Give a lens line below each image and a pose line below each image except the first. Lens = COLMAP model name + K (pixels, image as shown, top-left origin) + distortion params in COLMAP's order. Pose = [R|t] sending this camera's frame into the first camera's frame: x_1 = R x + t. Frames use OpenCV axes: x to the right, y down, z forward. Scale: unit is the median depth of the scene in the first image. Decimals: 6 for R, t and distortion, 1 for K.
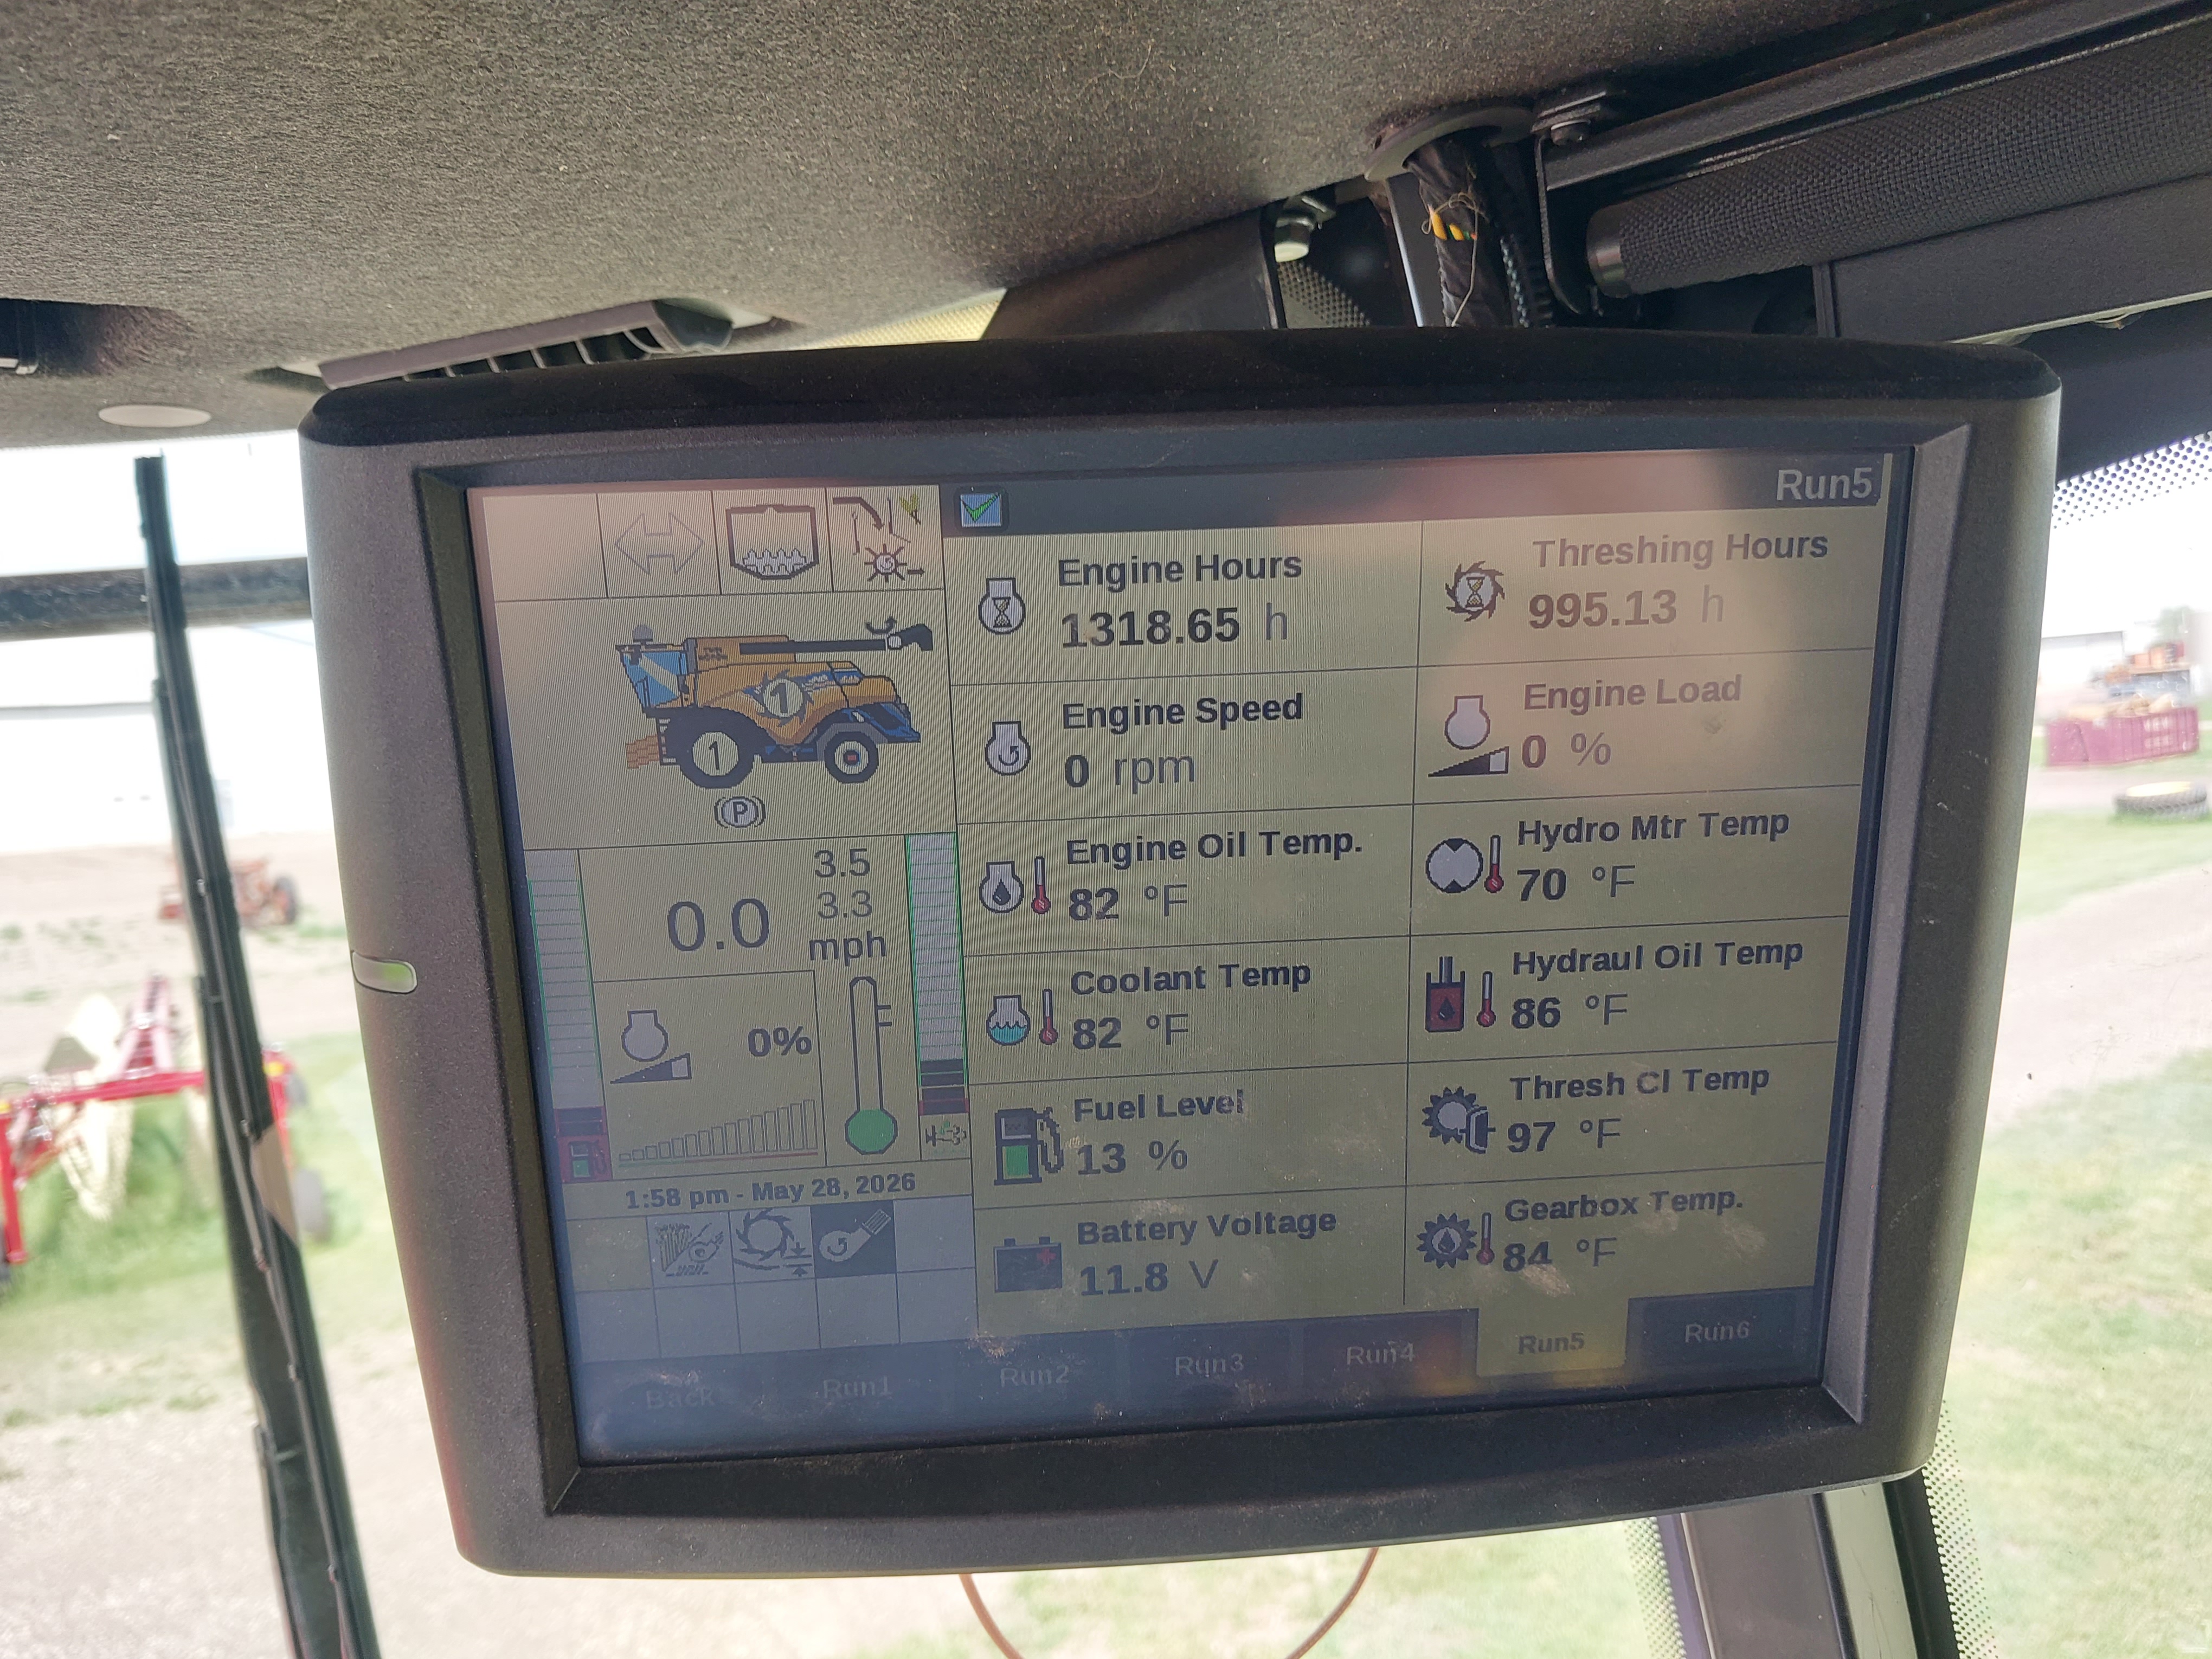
lens RADIAL K [[1787.5, 0, 1106.0], [0, 1787.5, 829.5], [0, 0, 1]] dist [-0.005765, -0.006836]
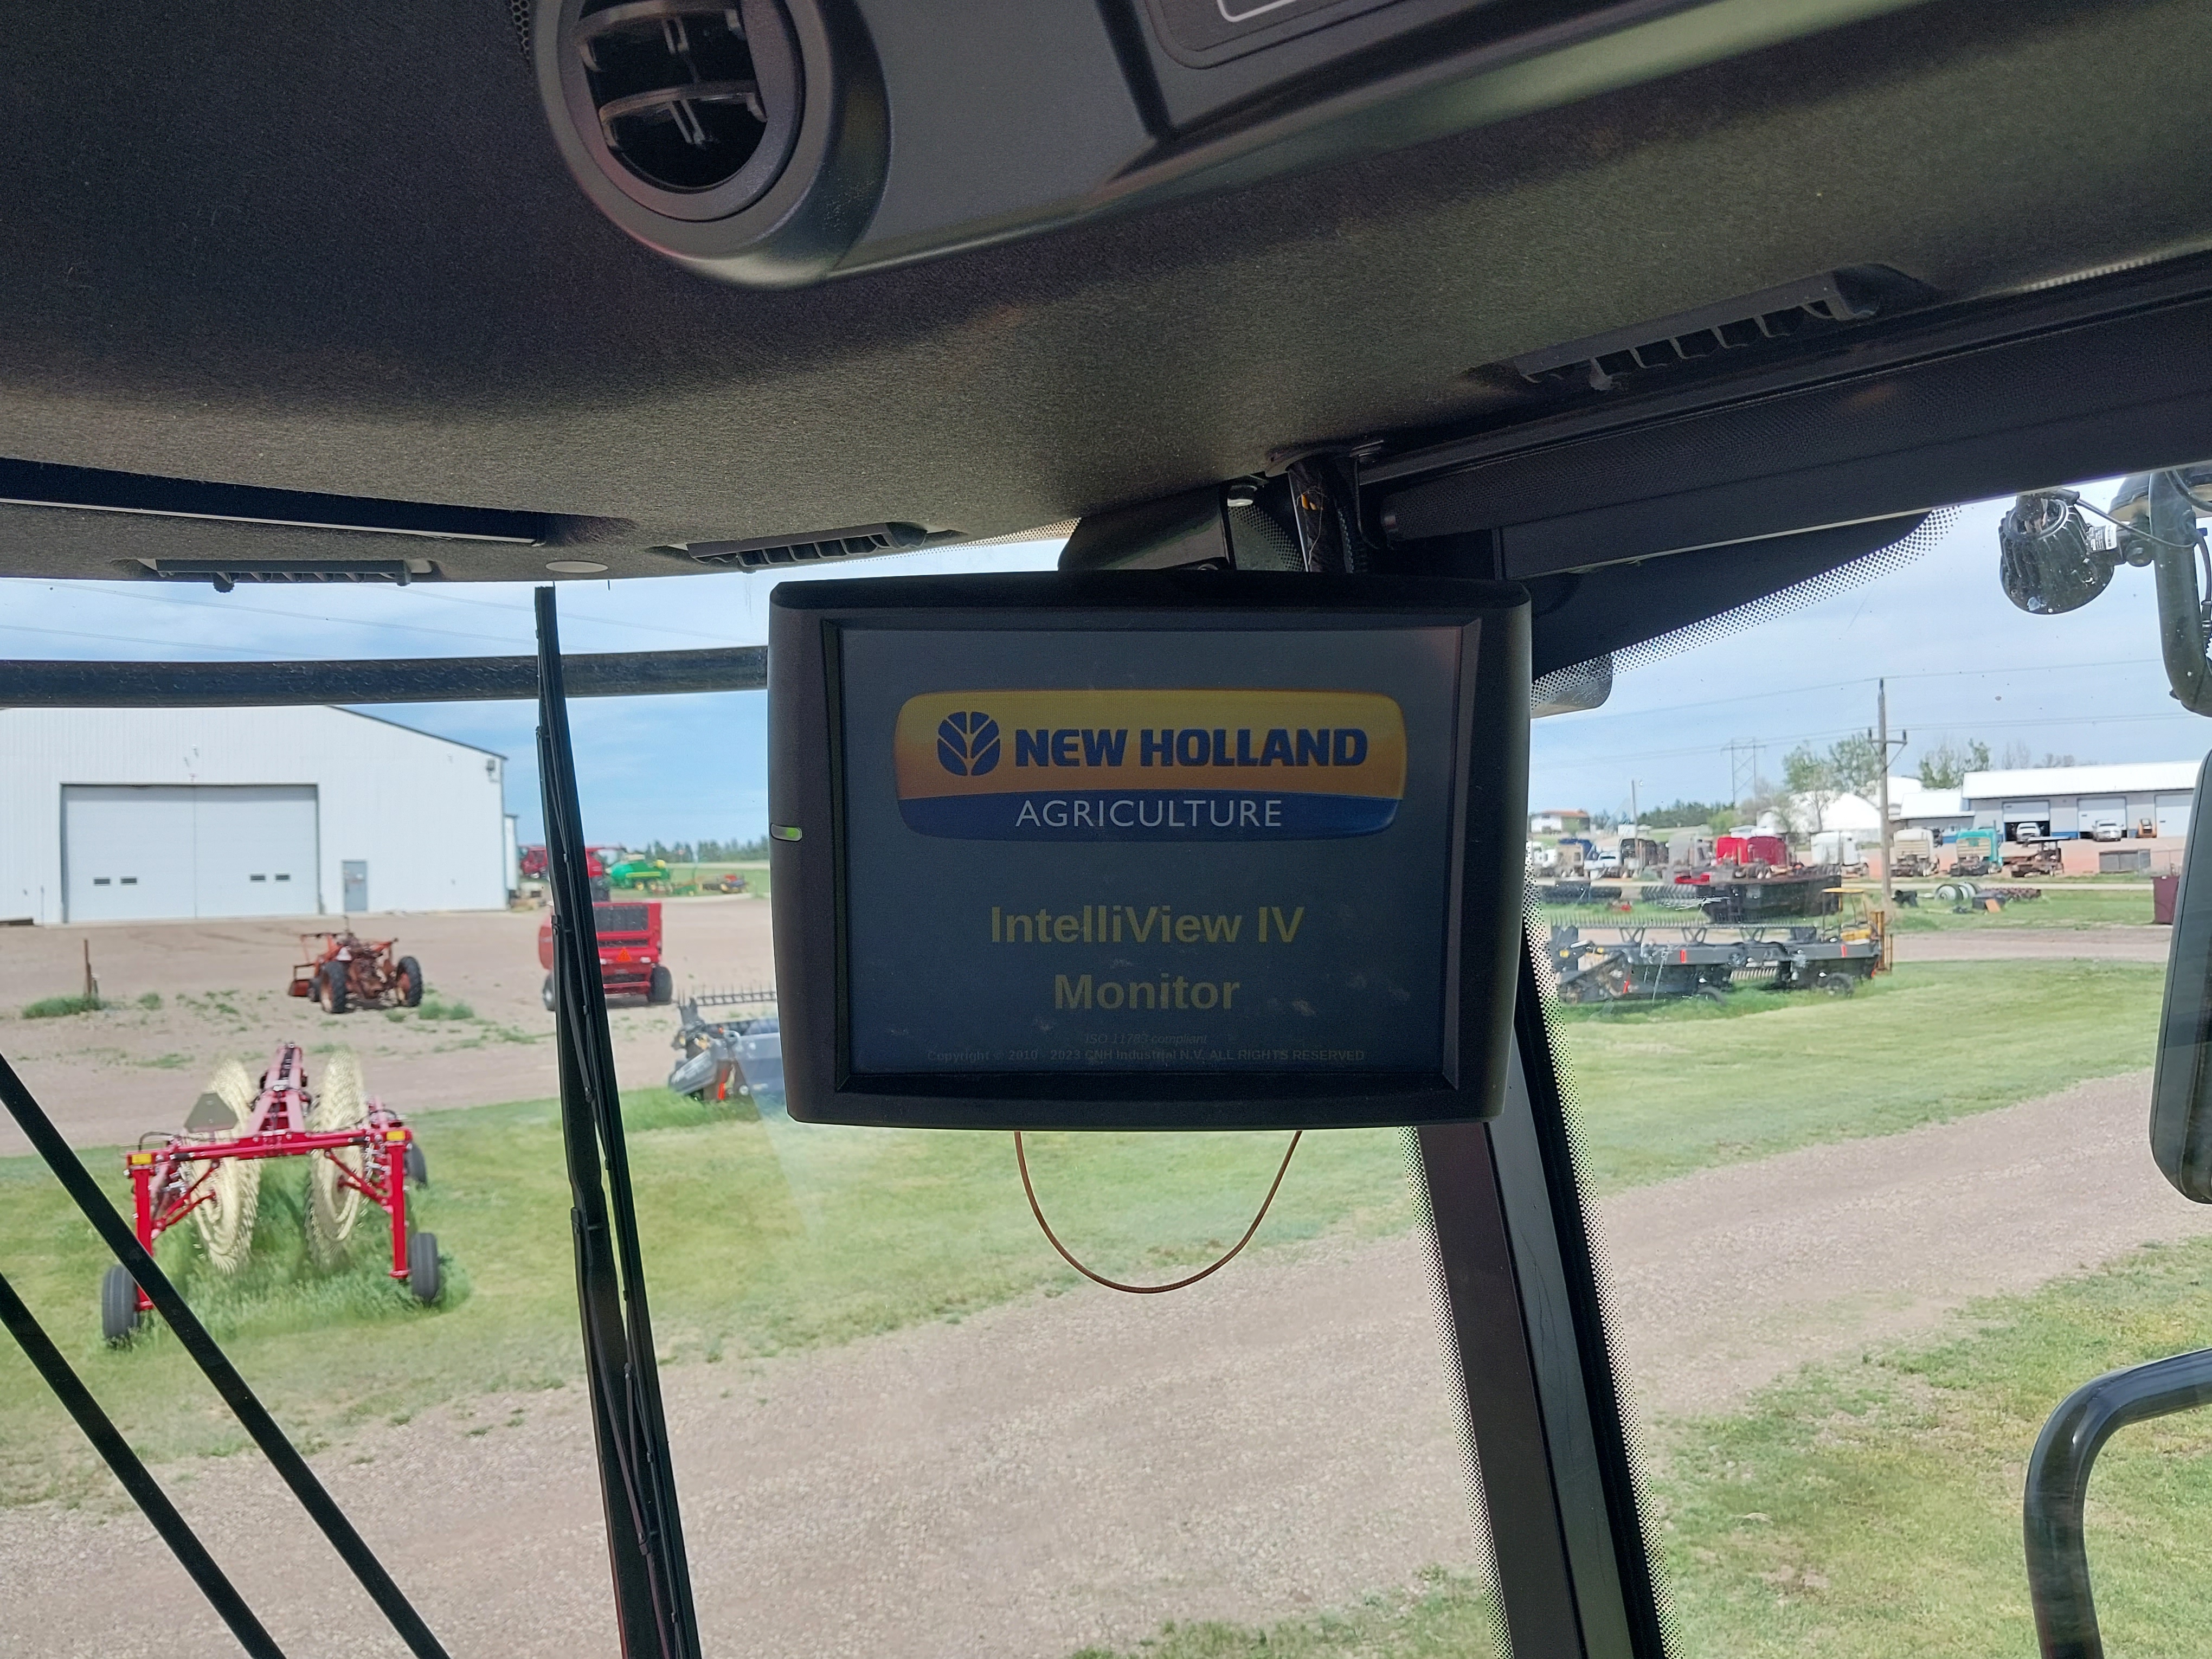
lens RADIAL K [[1787.9, 0, 1106.0], [0, 1787.9, 829.5], [0, 0, 1]] dist [0.008419, 0.005314]
pose [[0.997598, 0.038149, -0.057826, 0.056721], [-0.041988, 0.996889, -0.066700, 0.085357], [0.055102, 0.068968, 0.996096, -0.513534]]
